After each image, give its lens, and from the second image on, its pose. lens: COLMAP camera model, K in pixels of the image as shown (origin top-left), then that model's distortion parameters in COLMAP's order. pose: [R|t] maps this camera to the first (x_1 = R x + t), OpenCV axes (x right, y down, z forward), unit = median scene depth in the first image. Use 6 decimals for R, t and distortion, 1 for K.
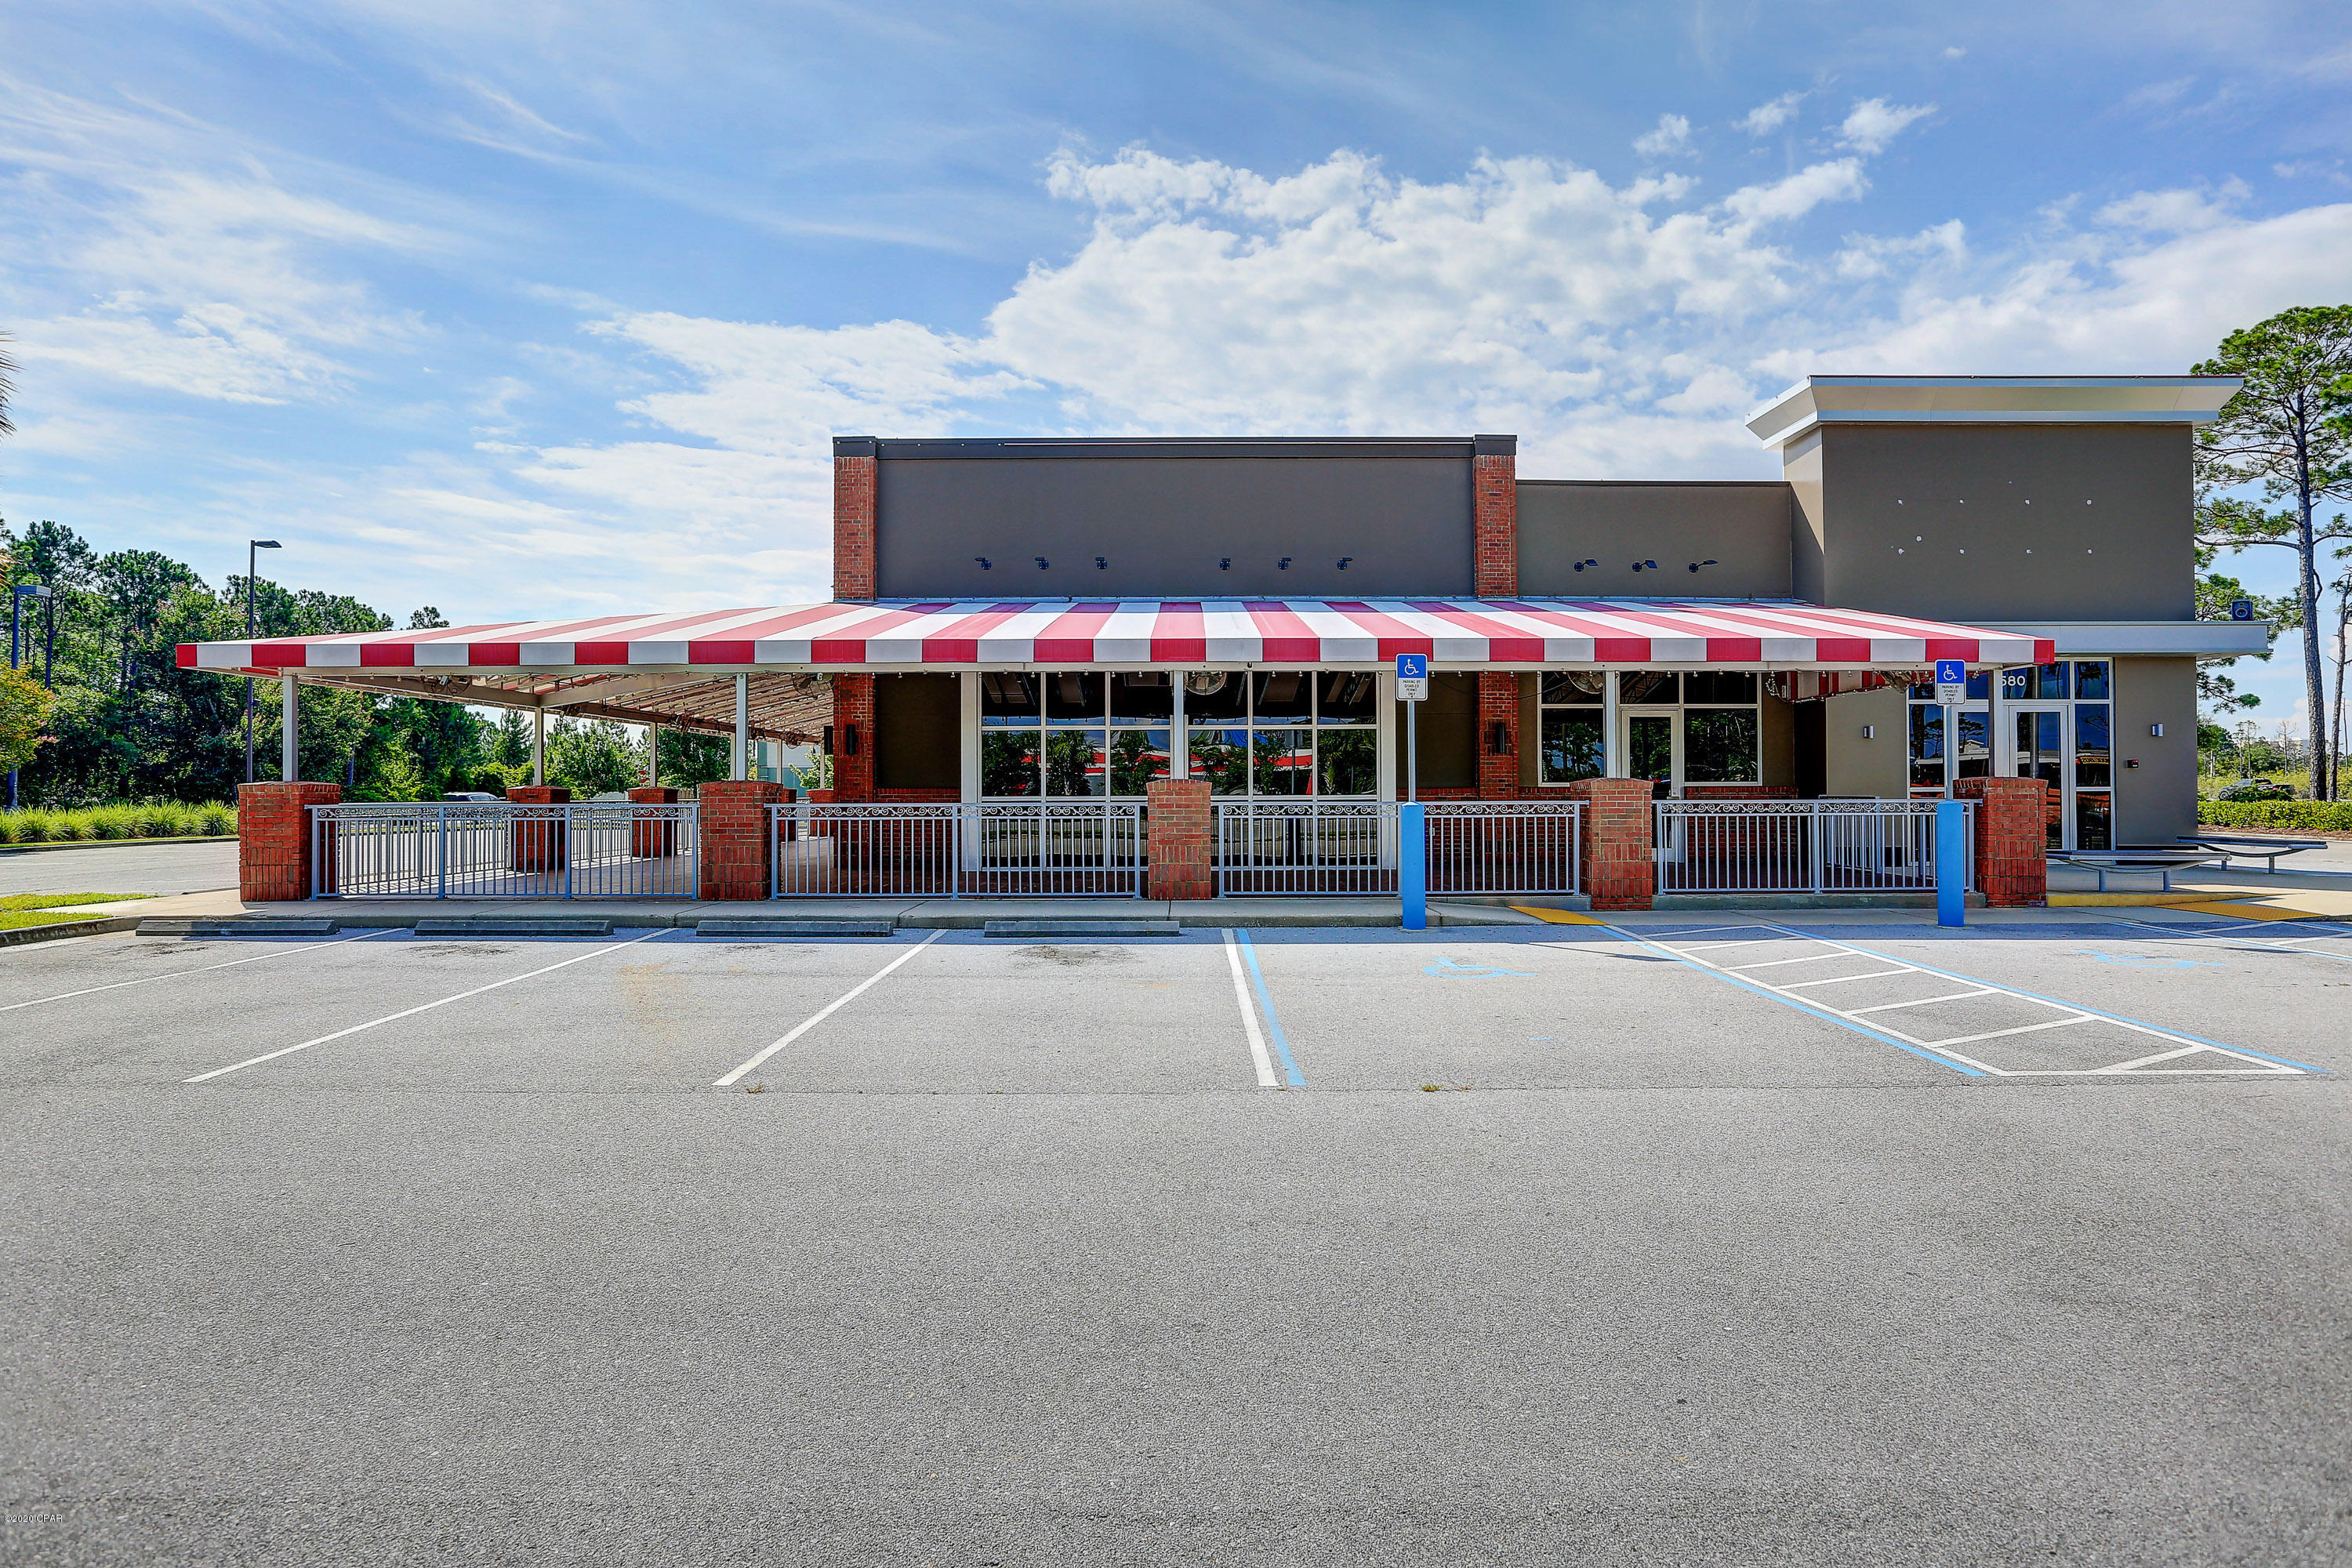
lens RADIAL K [[1211.4, 0, 1176.0], [0, 1211.4, 784.0], [0, 0, 1]] dist [-0.011164, 0.000192]
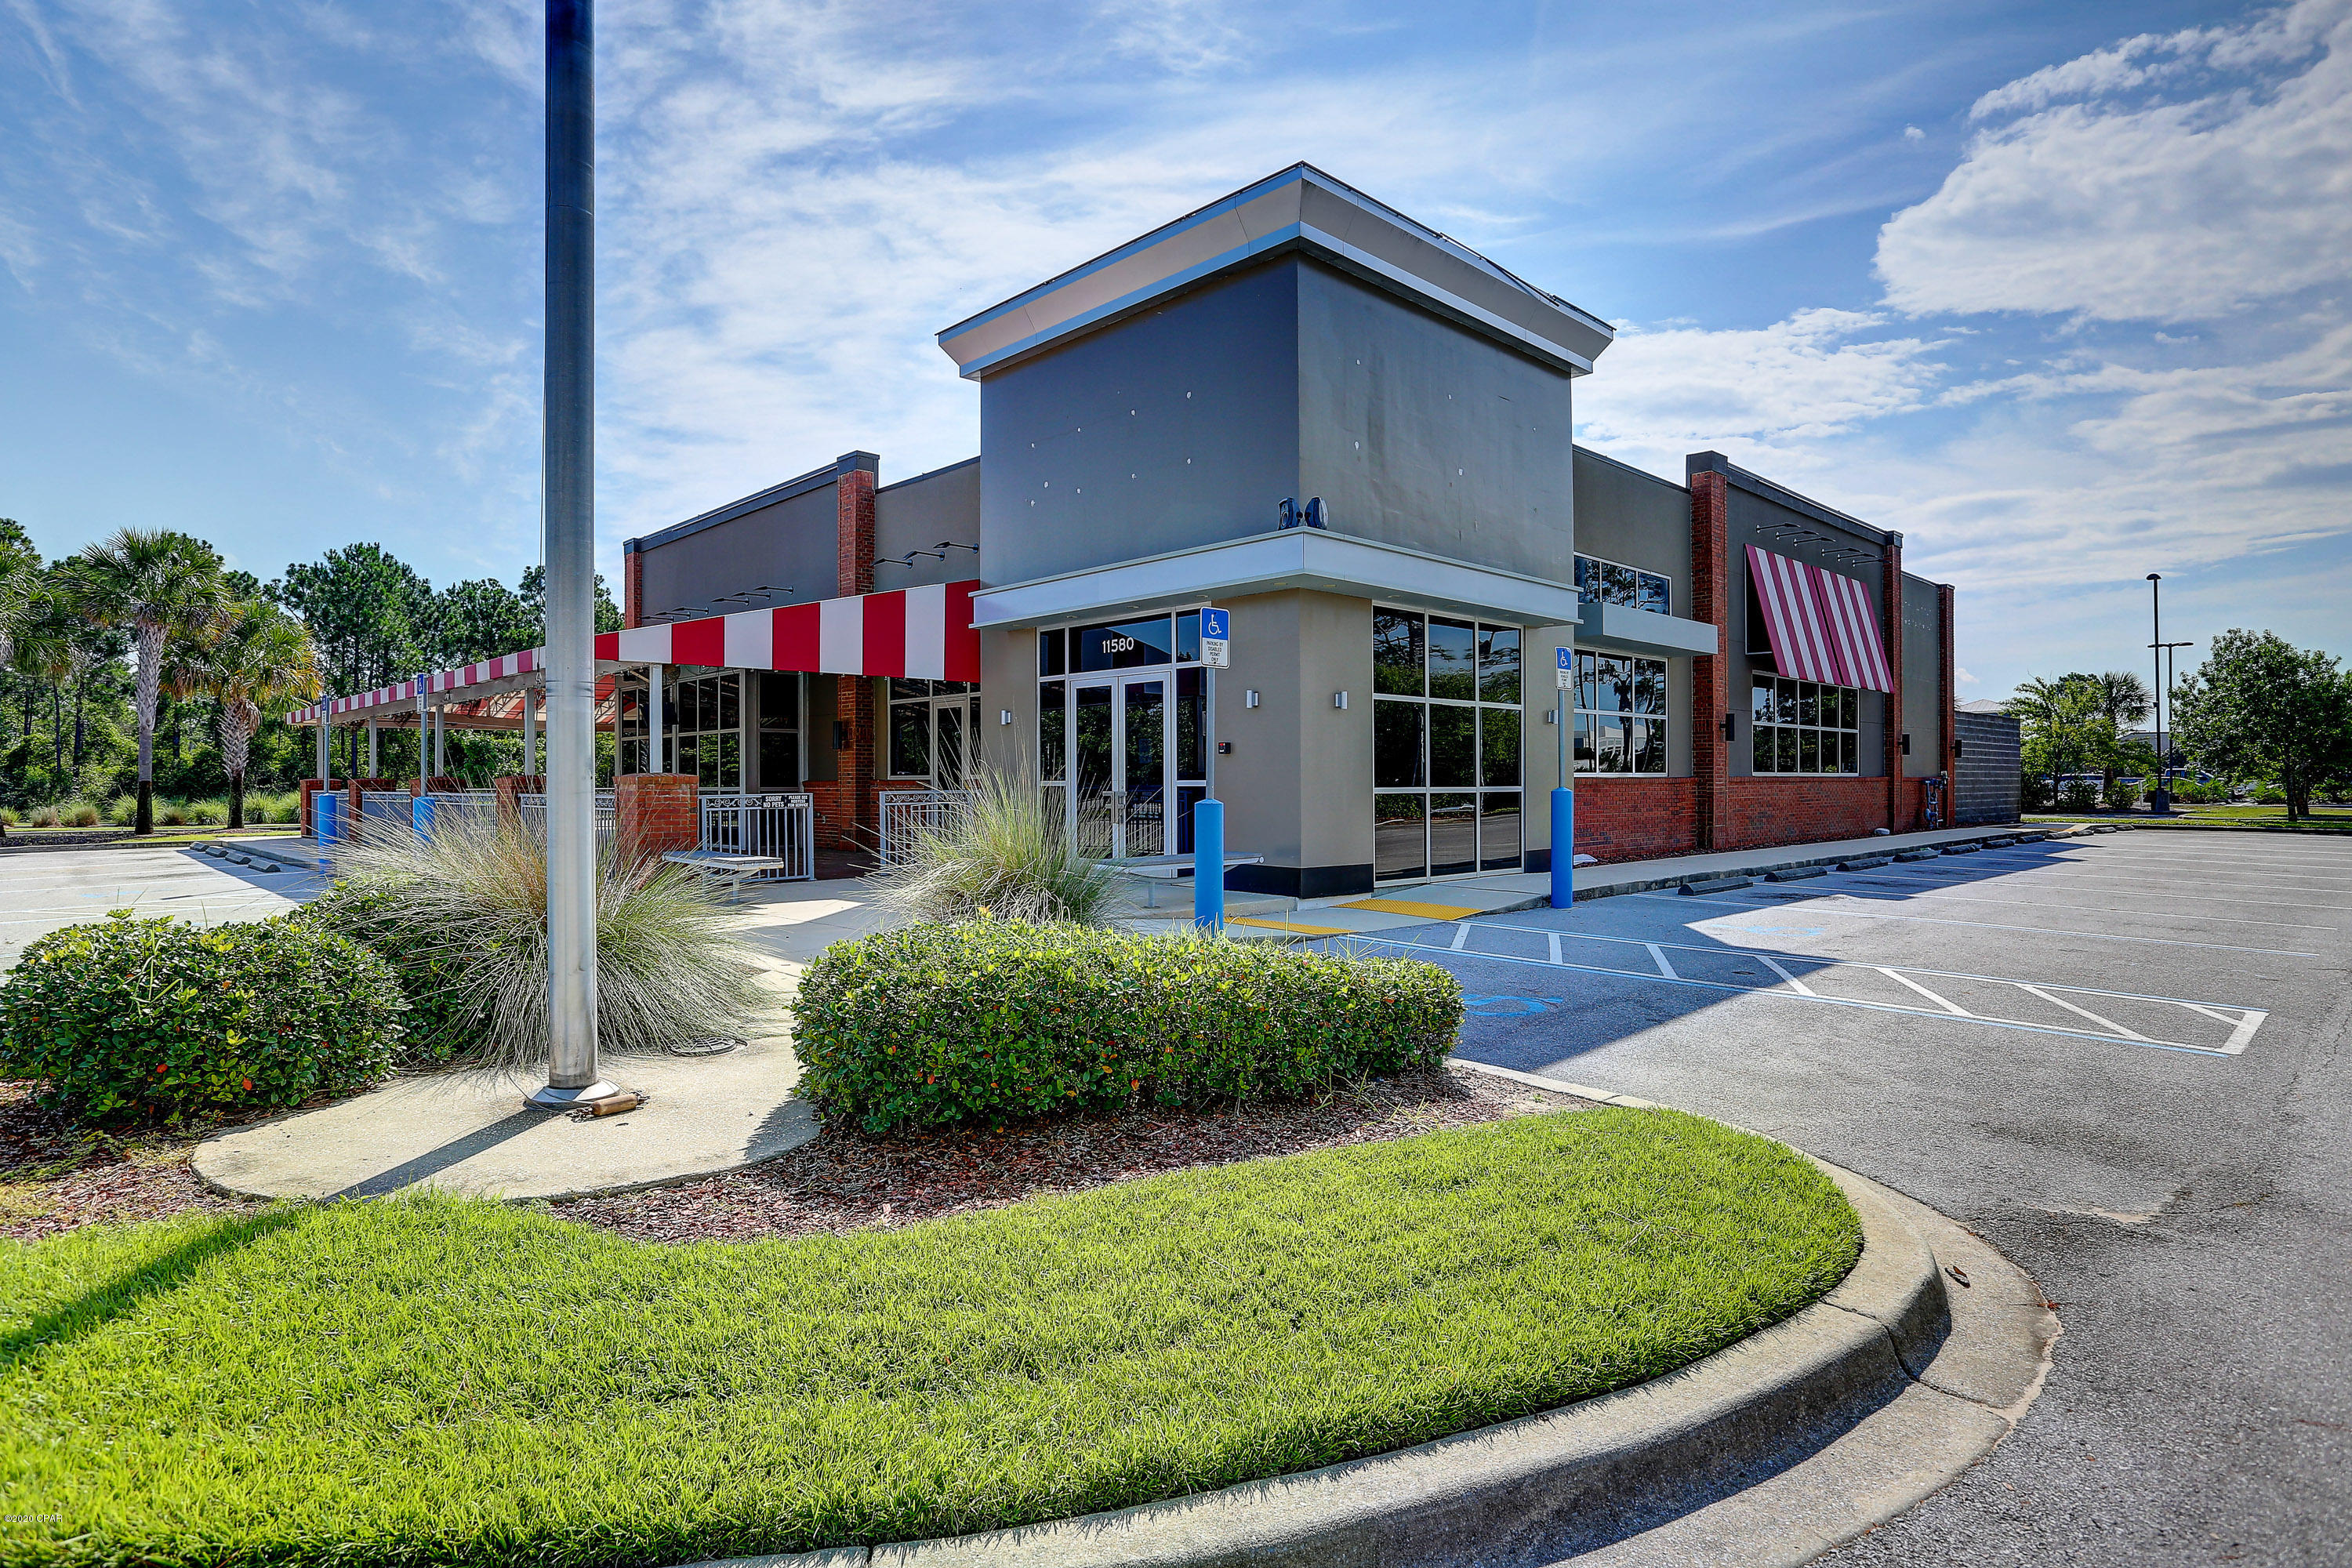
lens RADIAL K [[1211.4, 0, 1176.0], [0, 1211.4, 784.0], [0, 0, 1]] dist [-0.011164, 0.000192]
pose [[0.694354, 0.003243, -0.719627, 1.266458], [-0.008332, 0.999959, -0.003534, 0.007210], [0.719586, 0.008450, 0.694352, 0.473185]]
